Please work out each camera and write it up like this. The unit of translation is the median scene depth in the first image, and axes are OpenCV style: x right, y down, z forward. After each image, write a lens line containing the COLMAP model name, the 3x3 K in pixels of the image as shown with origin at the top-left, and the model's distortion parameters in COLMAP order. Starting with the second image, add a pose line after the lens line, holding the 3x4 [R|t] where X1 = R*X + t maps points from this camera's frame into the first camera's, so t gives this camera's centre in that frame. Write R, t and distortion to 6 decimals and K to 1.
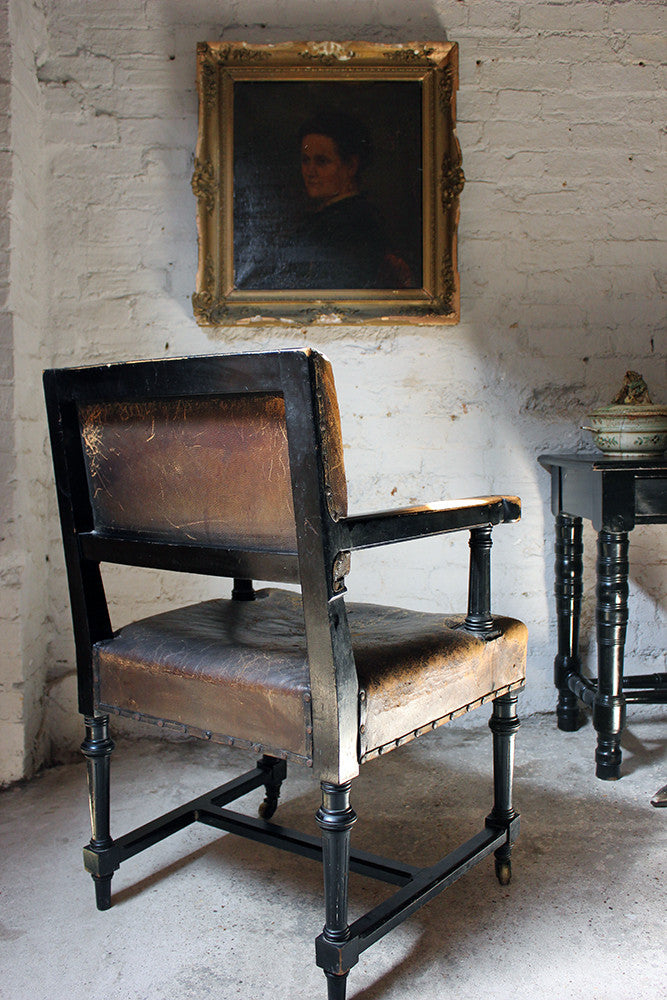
lens RADIAL K [[1014.0, 0, 332.3], [0, 1014.0, 499.6], [0, 0, 1]] dist [-0.131139, 0.187335]
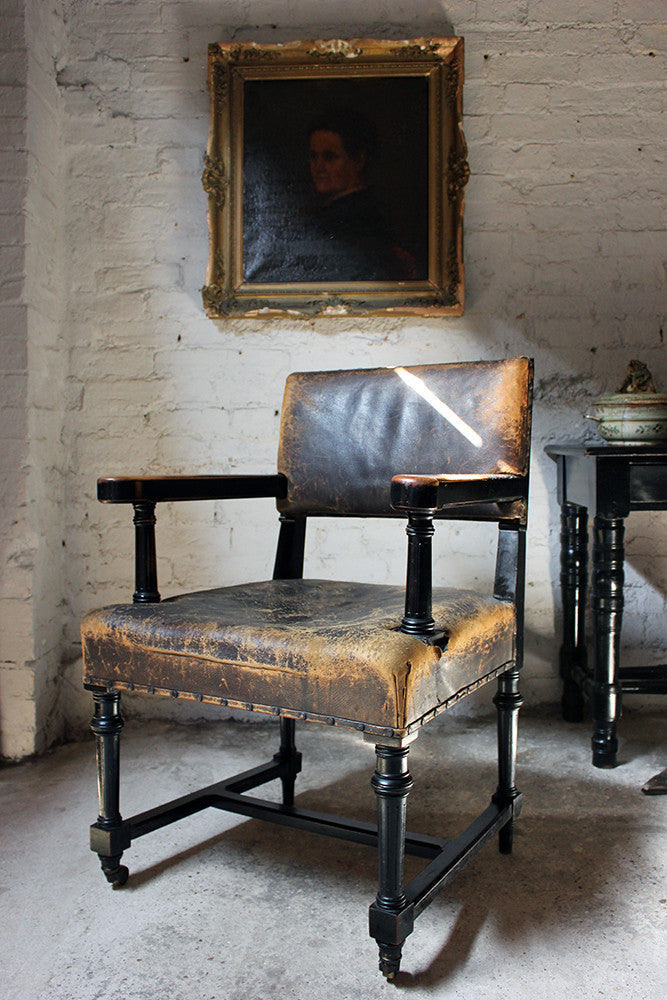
lens RADIAL K [[1014.0, 0, 332.3], [0, 1014.0, 499.6], [0, 0, 1]] dist [-0.131139, 0.187335]
pose [[0.997305, 0.006401, -0.073084, 0.069279], [-0.007093, 0.999932, -0.009209, 0.021358], [0.073020, 0.009702, 0.997283, -0.015152]]
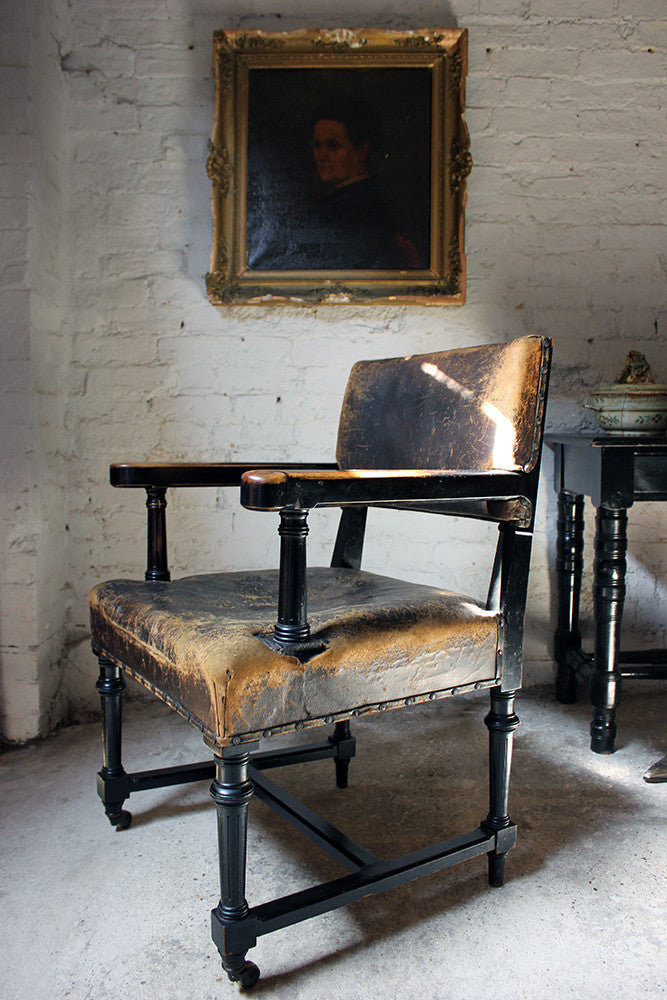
lens RADIAL K [[897.9, 0, 339.7], [0, 897.9, 499.3], [0, 0, 1]] dist [-0.155223, 0.183803]
pose [[0.998934, 0.013924, -0.044004, 0.040969], [-0.013193, 0.999771, 0.016857, 0.010166], [0.044228, -0.016258, 0.998889, 0.090979]]
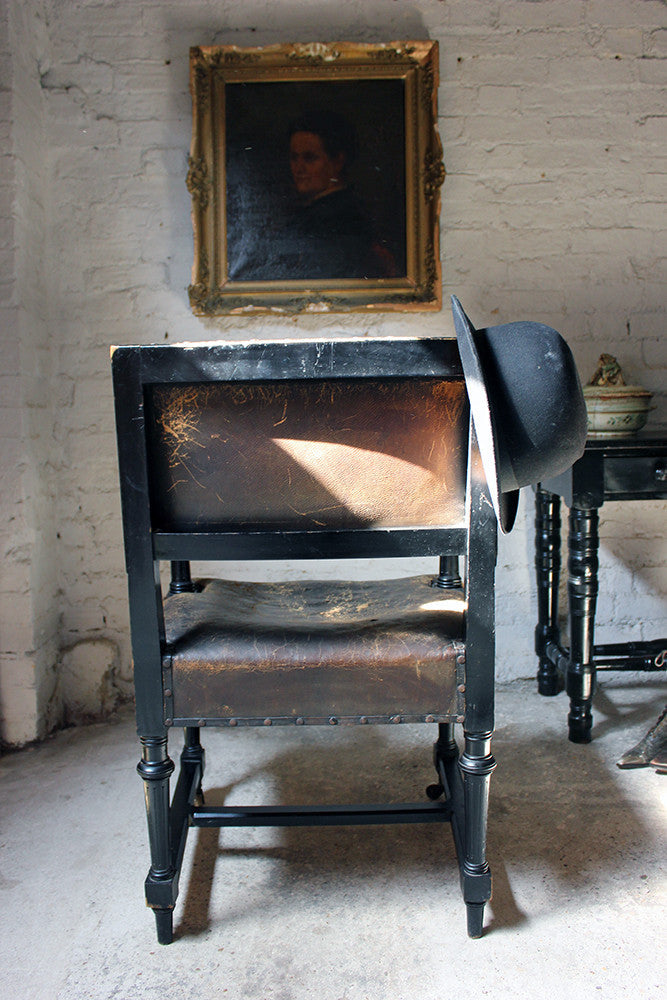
lens RADIAL K [[951.7, 0, 334.8], [0, 951.7, 501.6], [0, 0, 1]] dist [-0.148145, 0.190136]
pose [[0.999305, -0.006860, -0.036627, 0.049488], [0.007989, 0.999495, 0.030757, -0.006408], [0.036397, -0.031028, 0.998856, 0.006560]]
